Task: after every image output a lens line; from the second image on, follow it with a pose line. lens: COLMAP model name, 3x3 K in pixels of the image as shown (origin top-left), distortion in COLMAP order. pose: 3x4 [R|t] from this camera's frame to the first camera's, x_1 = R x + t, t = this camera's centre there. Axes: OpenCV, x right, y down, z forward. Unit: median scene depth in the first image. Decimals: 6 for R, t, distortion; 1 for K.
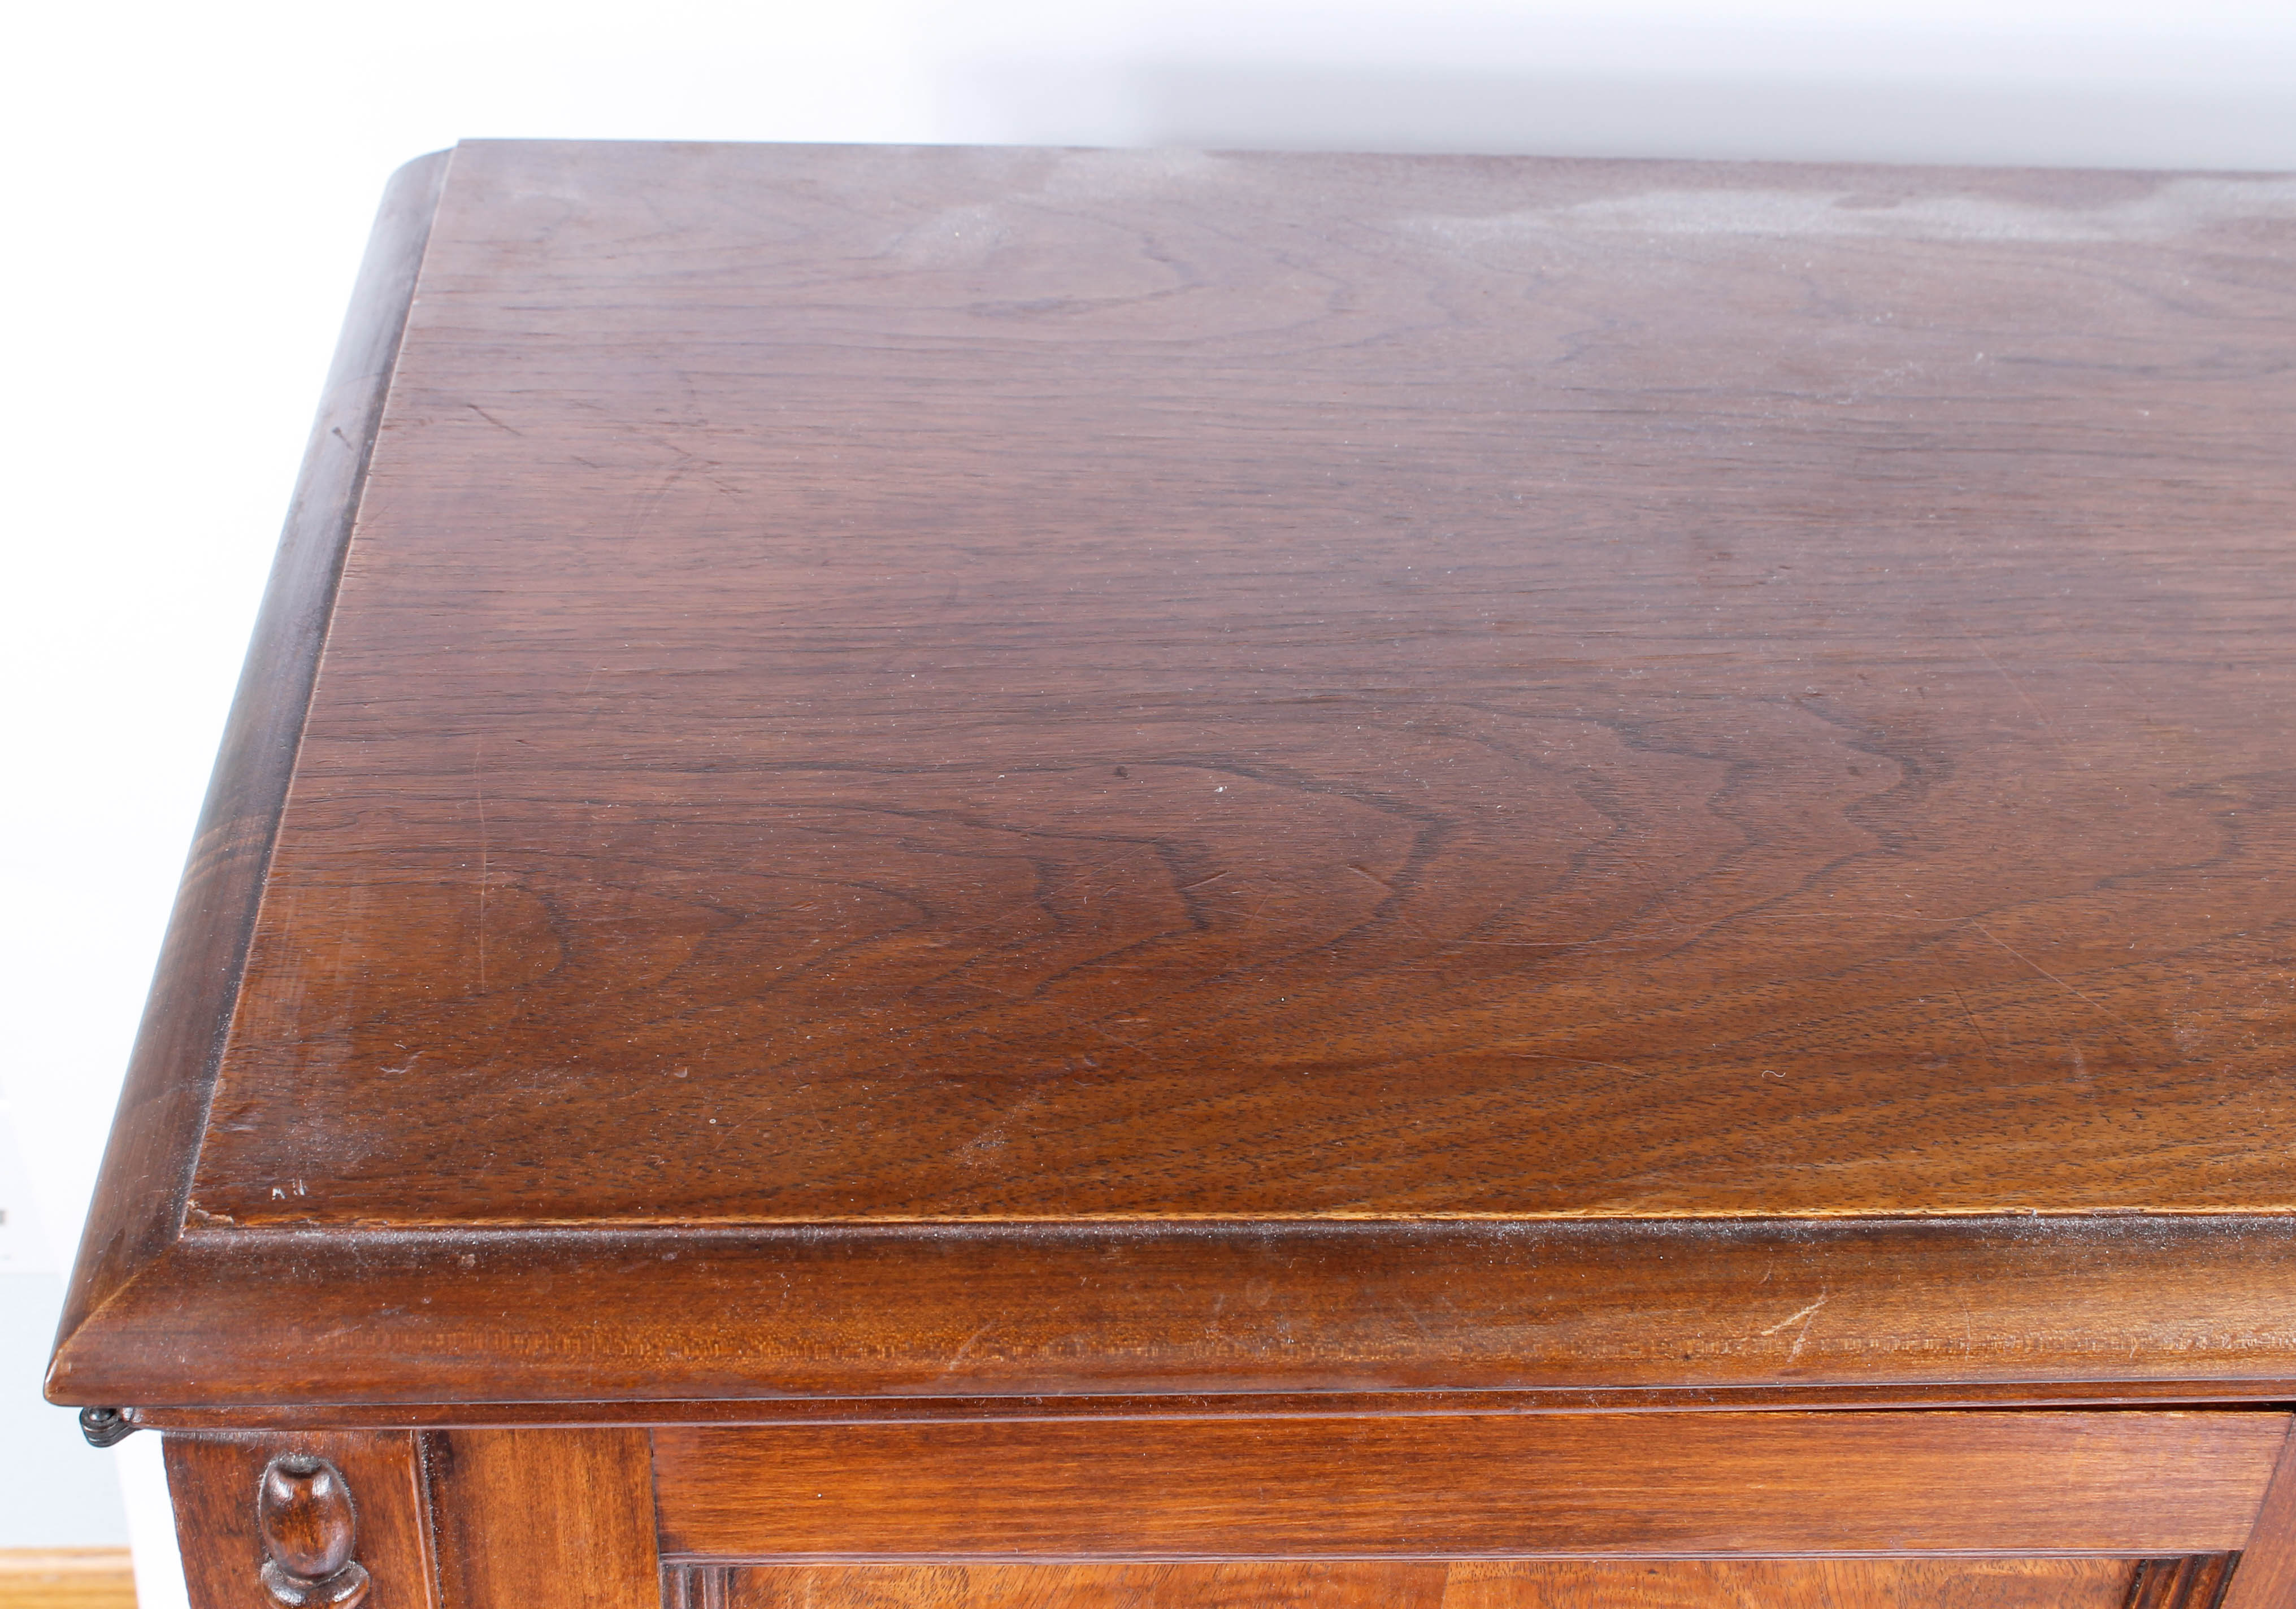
lens RADIAL K [[2960.8, 0, 1123.1], [0, 2960.8, 830.4], [0, 0, 1]] dist [-0.062183, 0.000000]
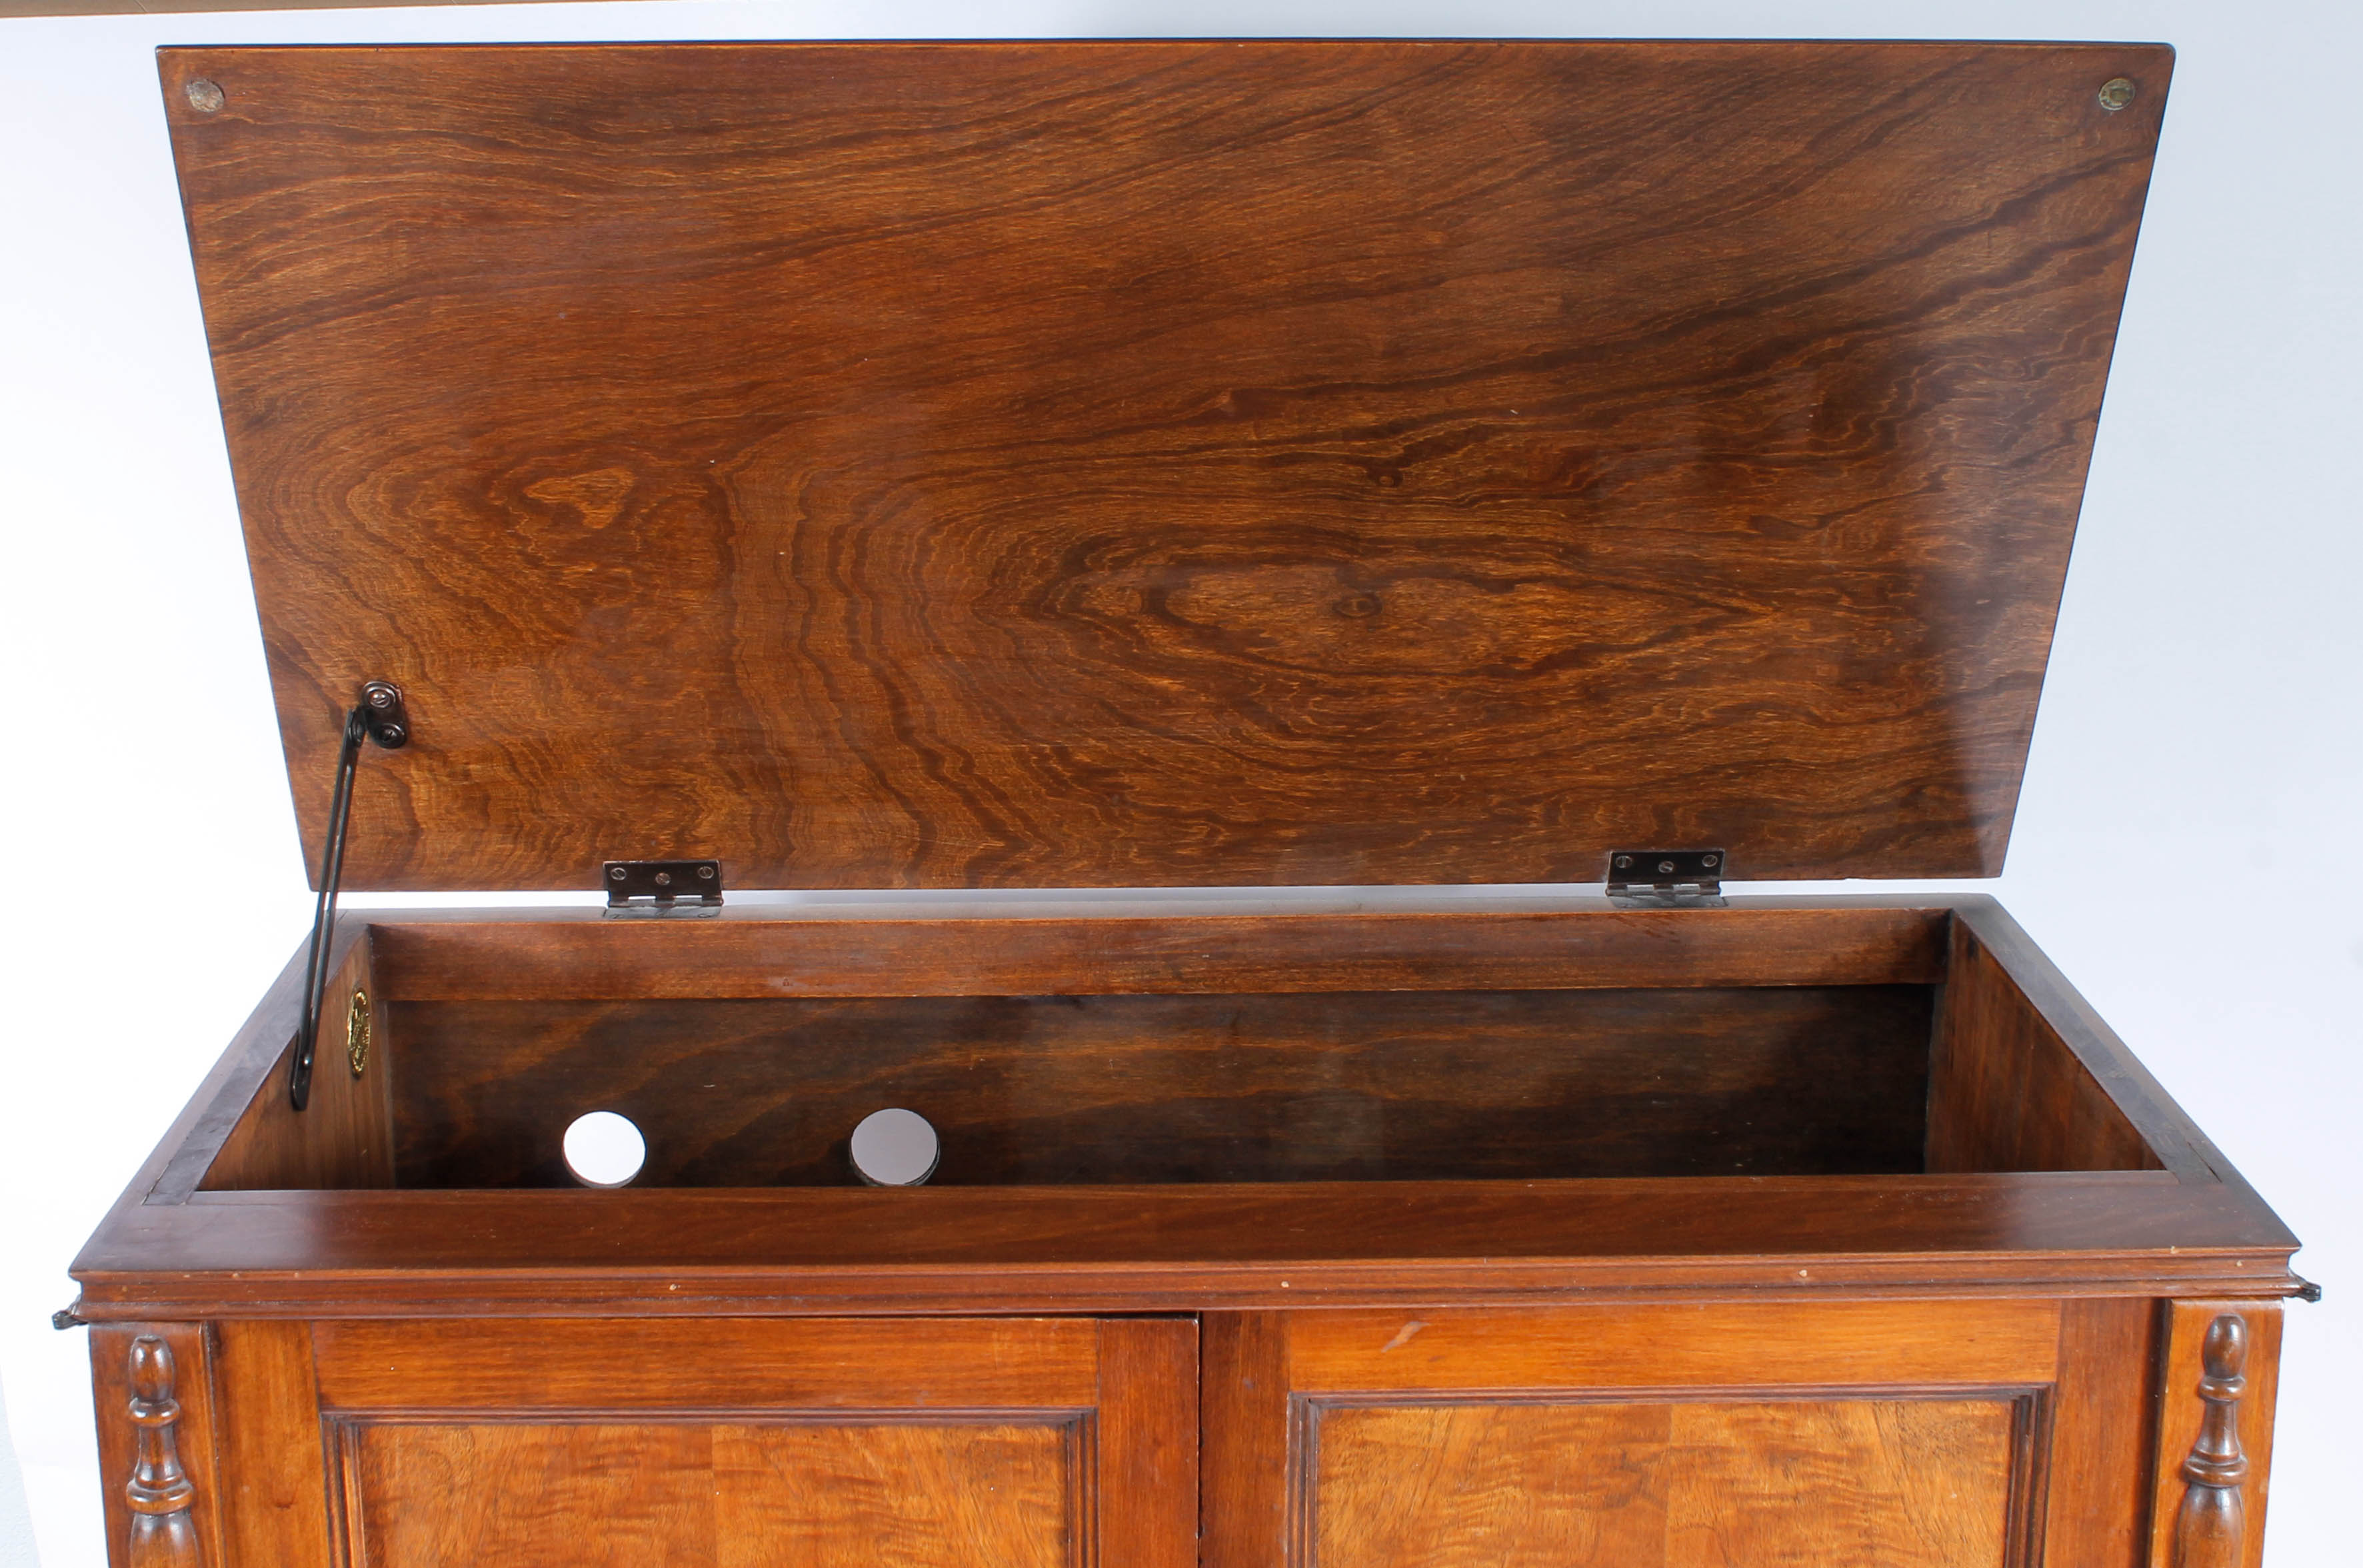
lens RADIAL K [[3059.1, 0, 1175.7], [0, 3059.1, 769.1], [0, 0, 1]] dist [-0.049377, 0.000000]
pose [[0.998058, -0.038460, -0.049000, 0.549936], [0.017949, 0.930827, -0.365018, 0.597686], [0.059650, 0.363430, 0.929710, -1.090188]]
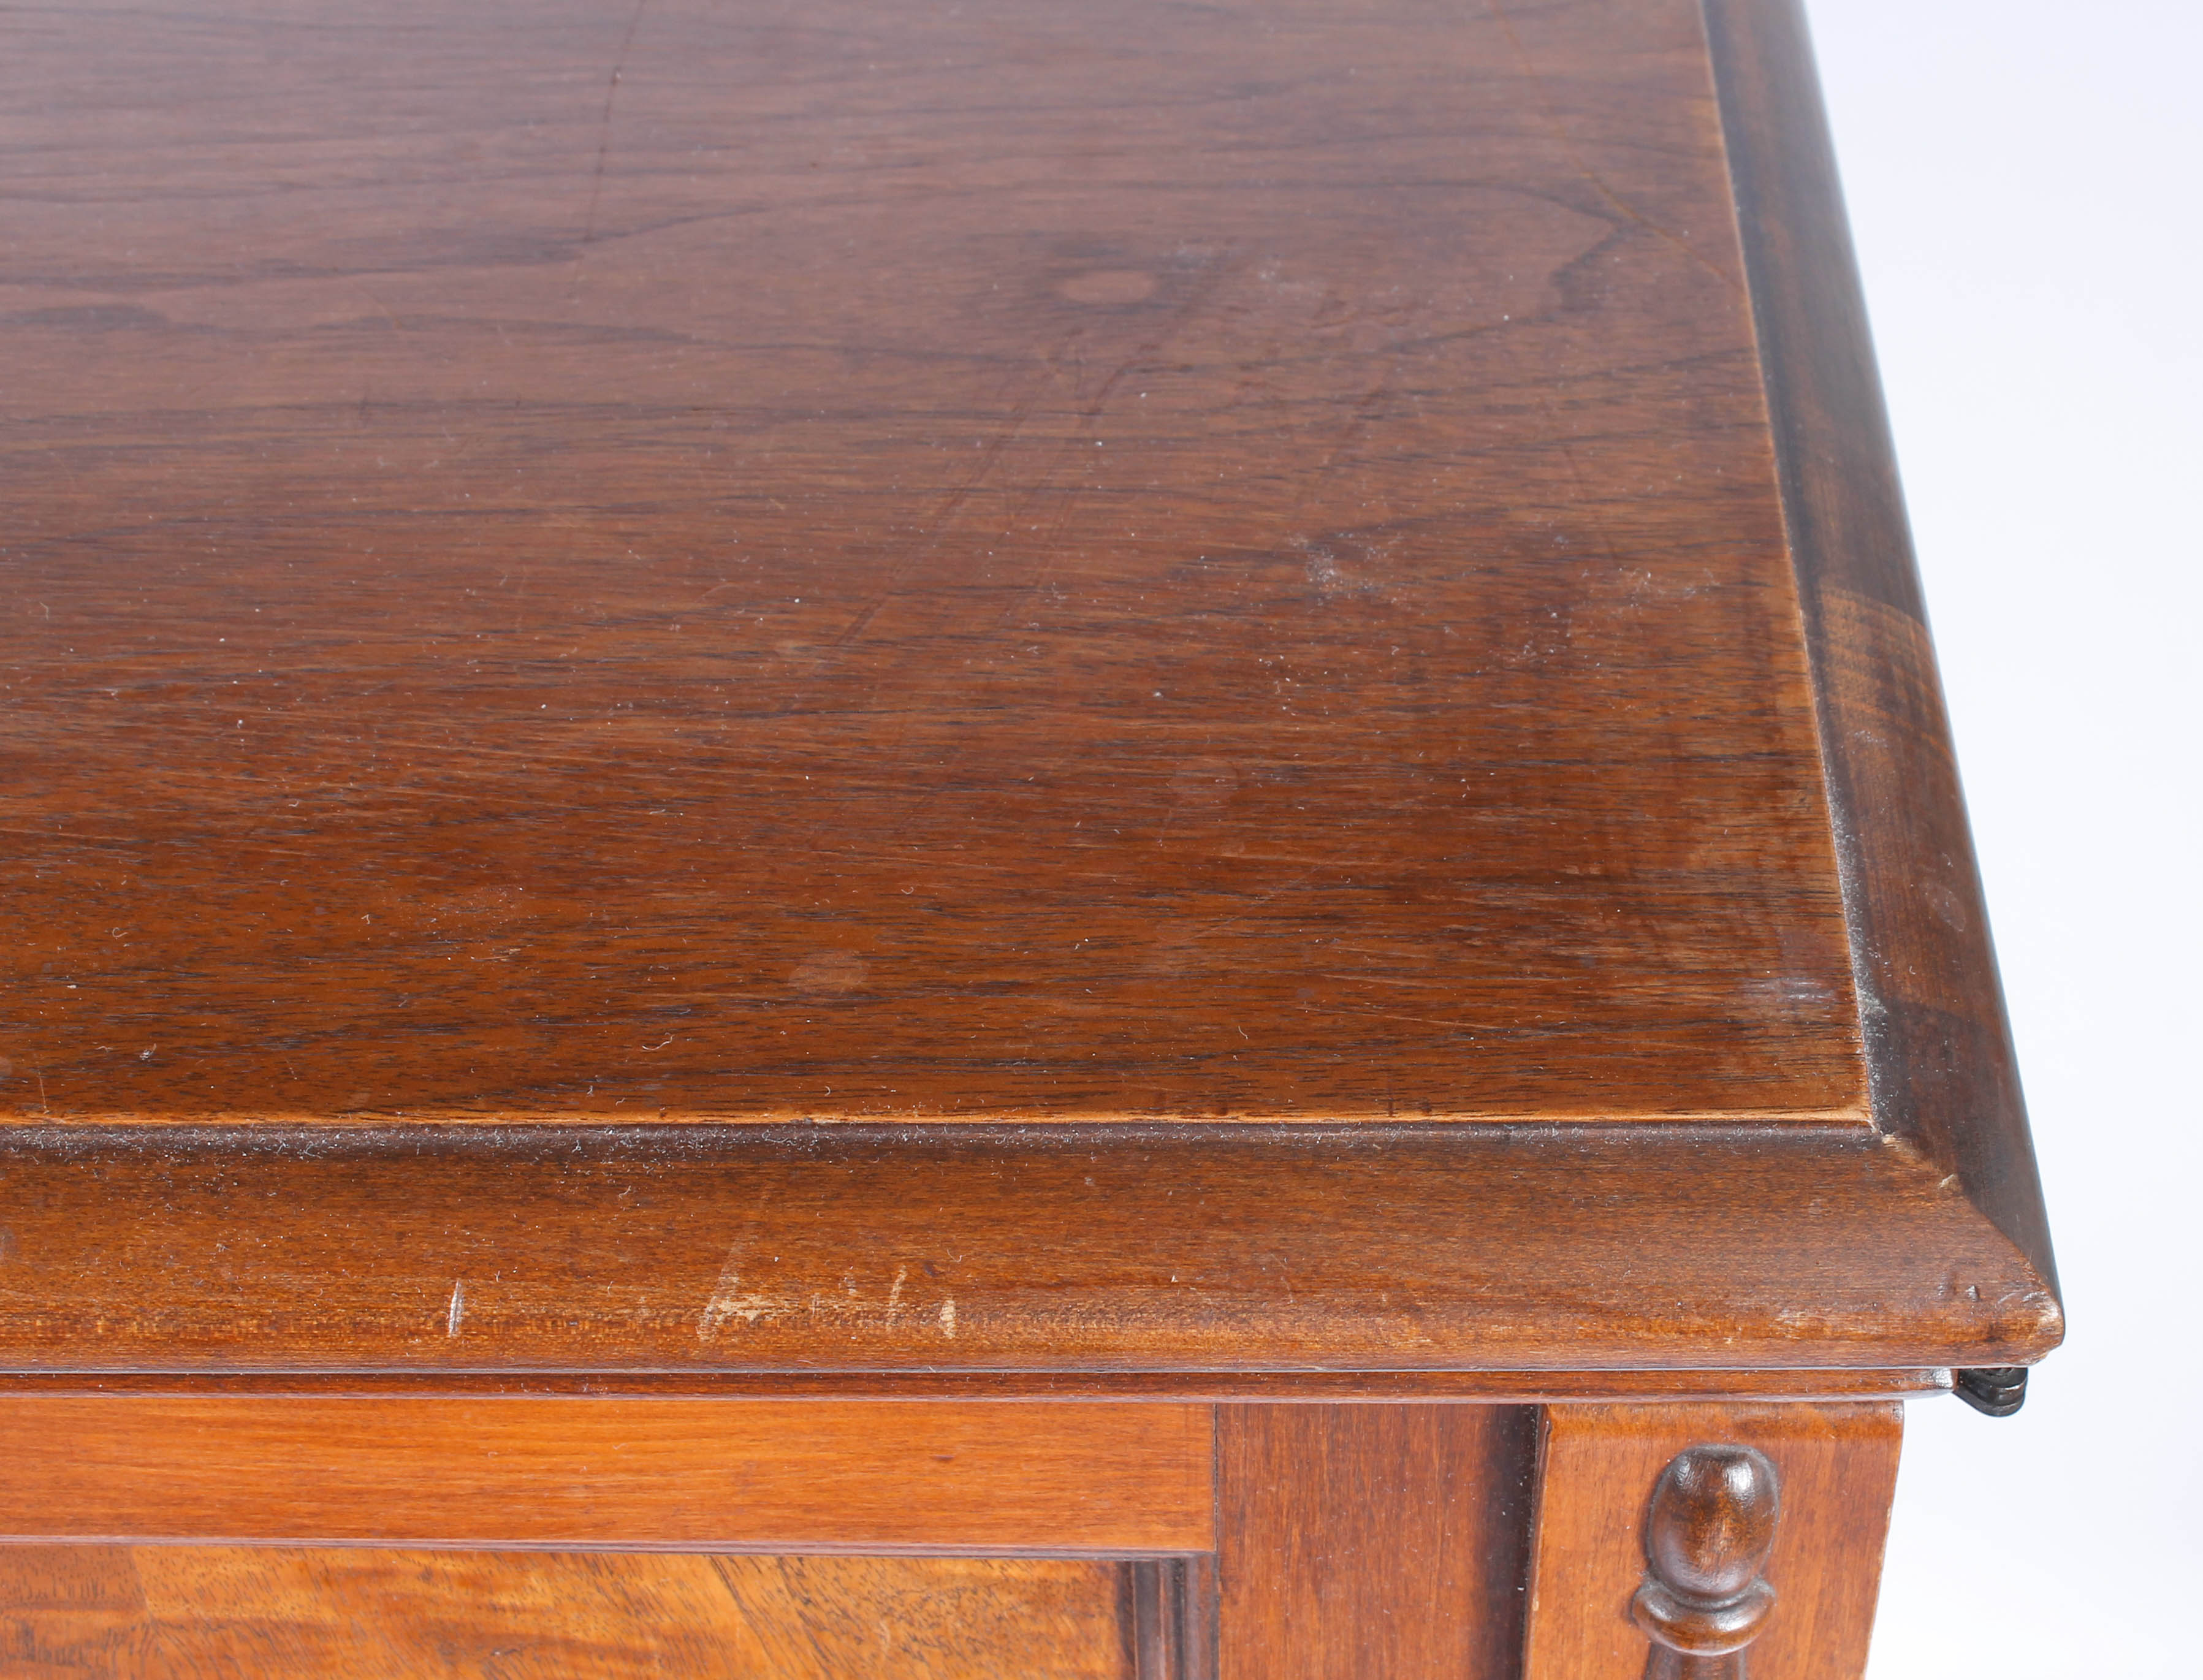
lens RADIAL K [[3842.1, 0, 1233.7], [0, 3842.1, 854.2], [0, 0, 1]] dist [-0.022811, 0.000000]
pose [[0.996616, 0.005015, -0.082048, 1.114307], [0.003316, 0.994873, 0.101081, -0.014874], [0.082134, -0.101011, 0.991489, 0.189129]]
